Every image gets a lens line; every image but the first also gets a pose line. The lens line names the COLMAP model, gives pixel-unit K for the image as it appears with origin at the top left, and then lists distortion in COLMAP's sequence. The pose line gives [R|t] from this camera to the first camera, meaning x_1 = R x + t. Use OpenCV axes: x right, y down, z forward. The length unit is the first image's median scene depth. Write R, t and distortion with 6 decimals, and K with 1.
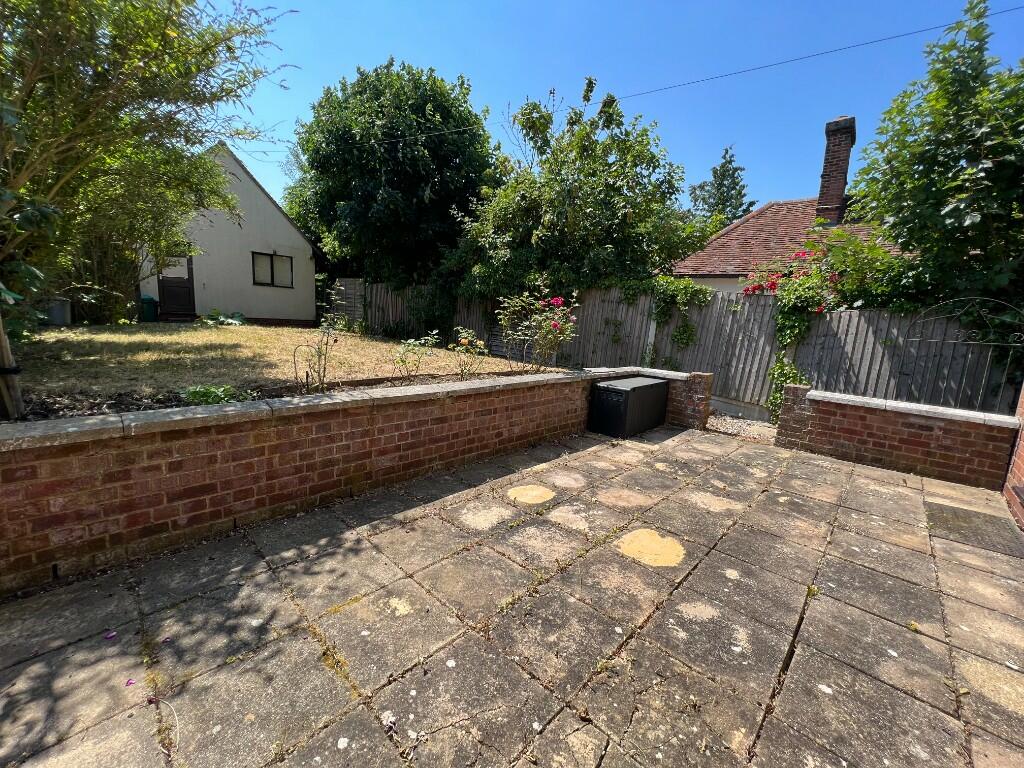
lens RADIAL K [[409.6, 0, 509.4], [0, 409.6, 385.7], [0, 0, 1]] dist [-0.002827, 0.000184]
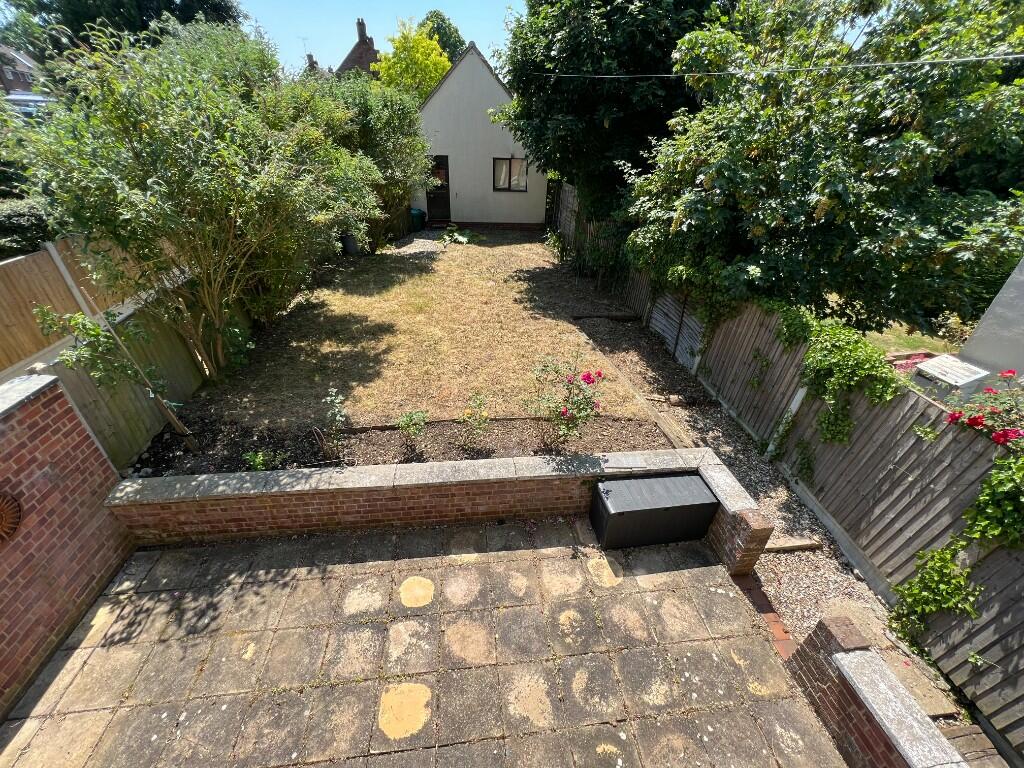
lens RADIAL K [[409.6, 0, 508.6], [0, 409.6, 384.1], [0, 0, 1]] dist [-0.002827, 0.000184]
pose [[0.768990, 0.308053, -0.560140, 0.777094], [-0.088869, 0.919239, 0.383538, -0.835286], [0.633053, -0.245158, 0.734263, 0.387836]]
